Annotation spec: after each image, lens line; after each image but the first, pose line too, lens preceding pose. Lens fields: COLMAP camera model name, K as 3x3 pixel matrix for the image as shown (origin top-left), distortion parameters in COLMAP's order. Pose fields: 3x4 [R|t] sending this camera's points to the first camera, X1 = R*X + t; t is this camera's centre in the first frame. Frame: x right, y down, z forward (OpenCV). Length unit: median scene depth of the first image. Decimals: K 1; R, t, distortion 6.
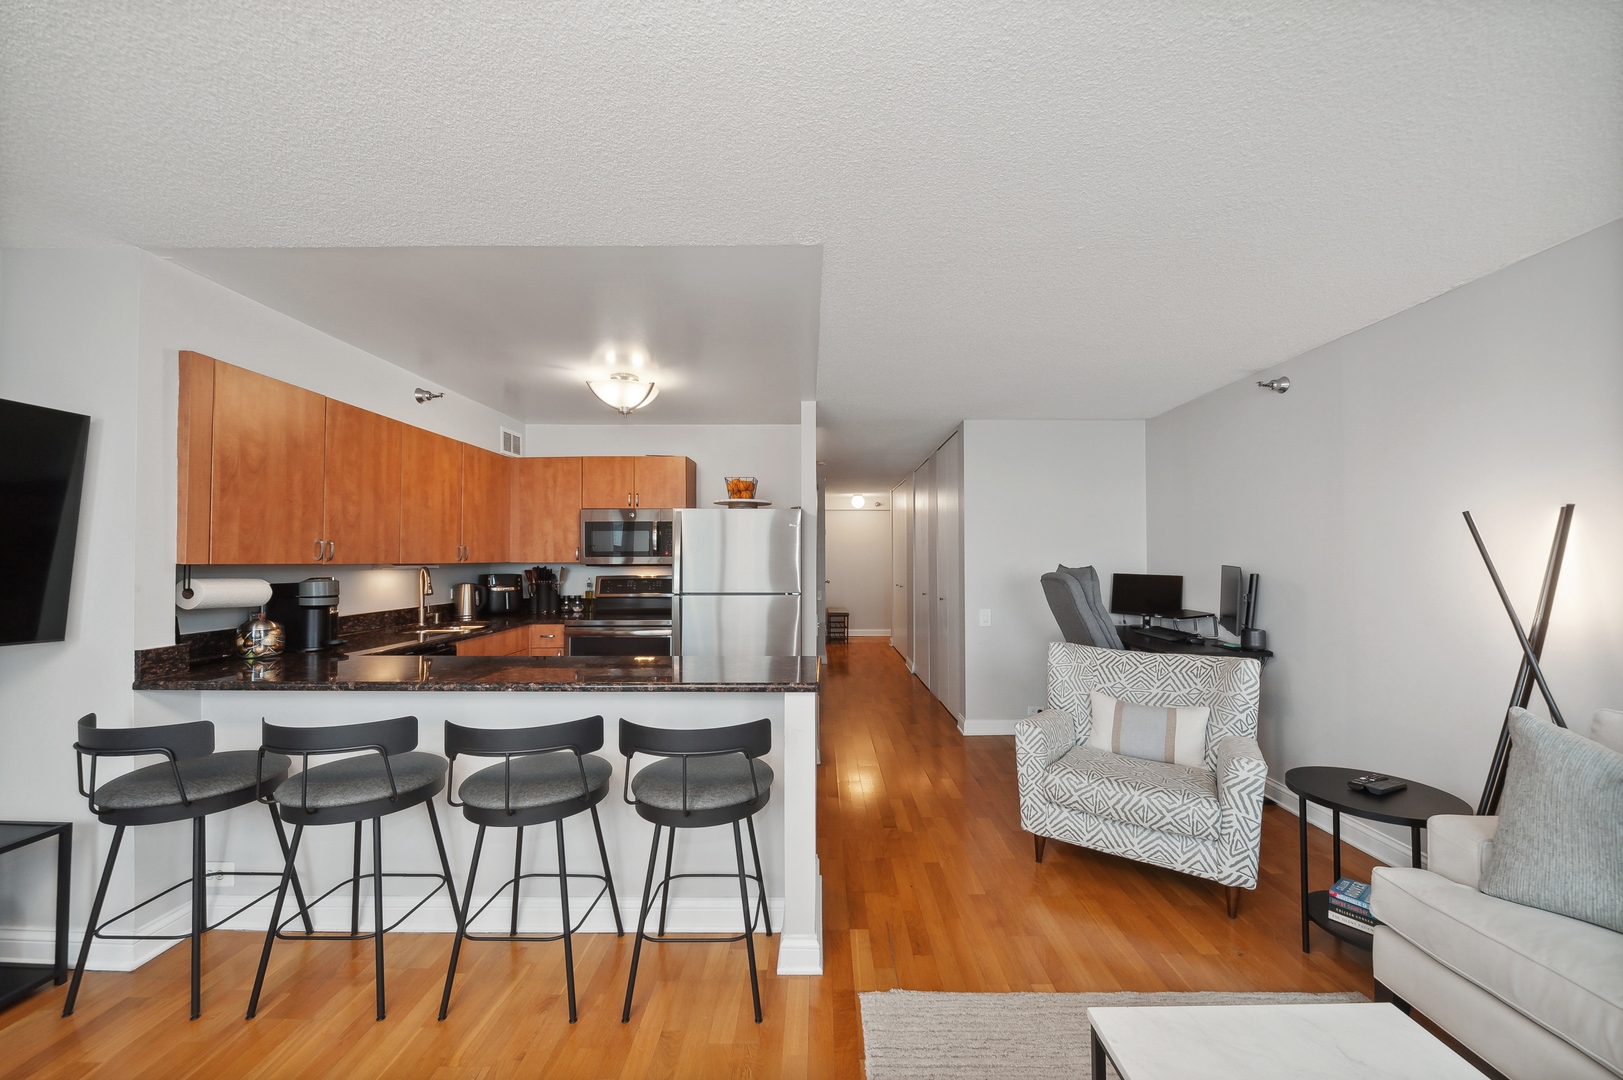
lens RADIAL K [[577.0, 0, 818.0], [0, 577.0, 564.4], [0, 0, 1]] dist [-0.007269, -0.000192]
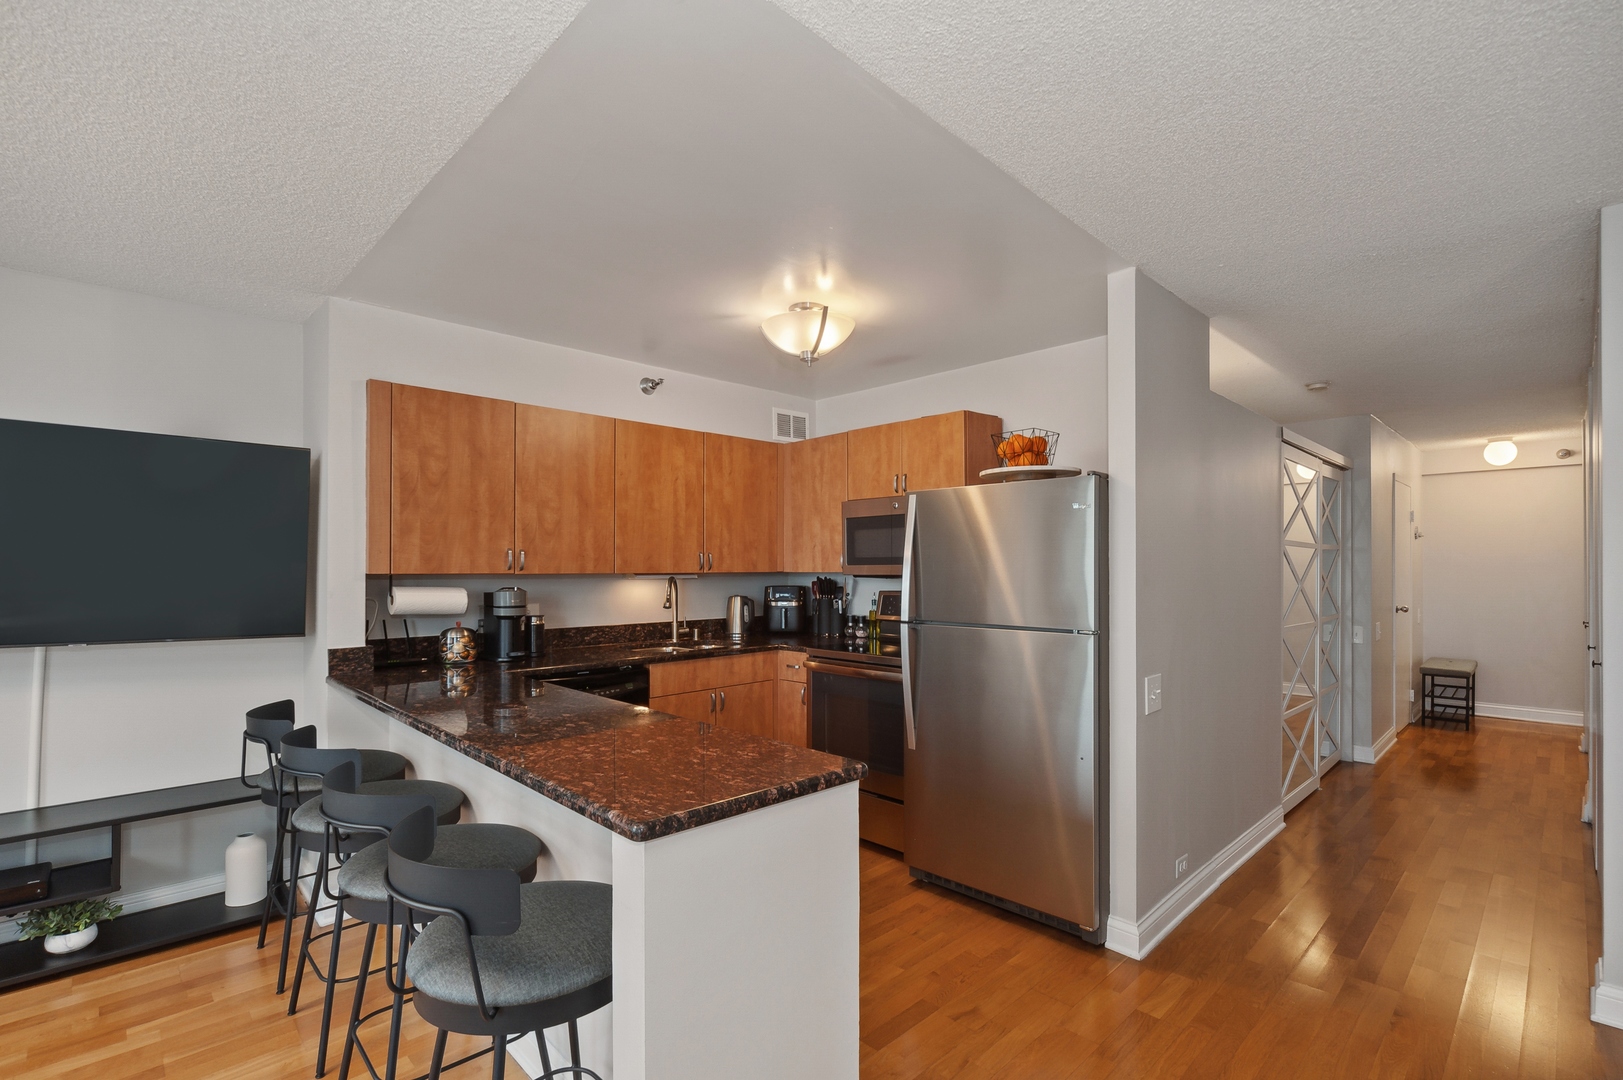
lens RADIAL K [[738.7, 0, 821.6], [0, 738.7, 577.3], [0, 0, 1]] dist [-0.004021, -0.000022]
pose [[0.705258, 0.009688, -0.708884, 0.380592], [-0.004882, 0.999949, 0.008808, -0.007962], [0.708934, -0.002751, 0.705270, 0.453402]]
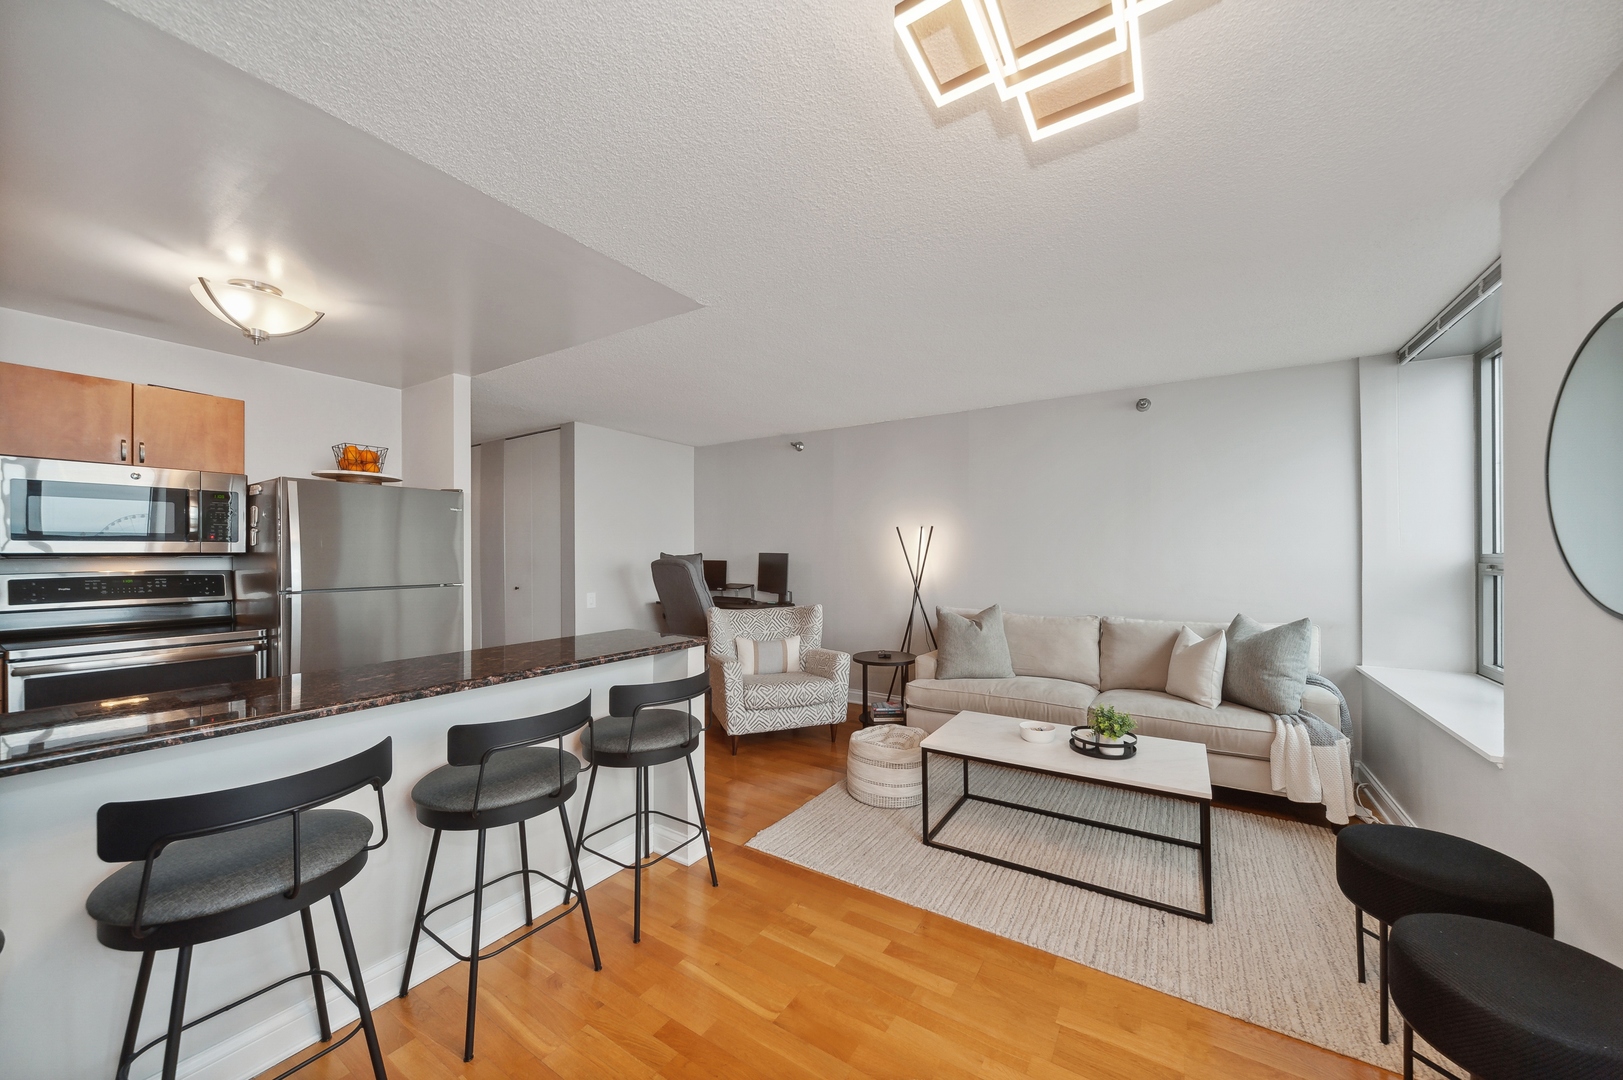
lens RADIAL K [[577.0, 0, 816.0], [0, 577.0, 556.9], [0, 0, 1]] dist [-0.007269, -0.000192]
pose [[0.537260, -0.007254, 0.843385, -0.680962], [0.007227, 0.999966, 0.003996, 0.010160], [-0.843386, 0.003948, 0.537294, 0.041017]]
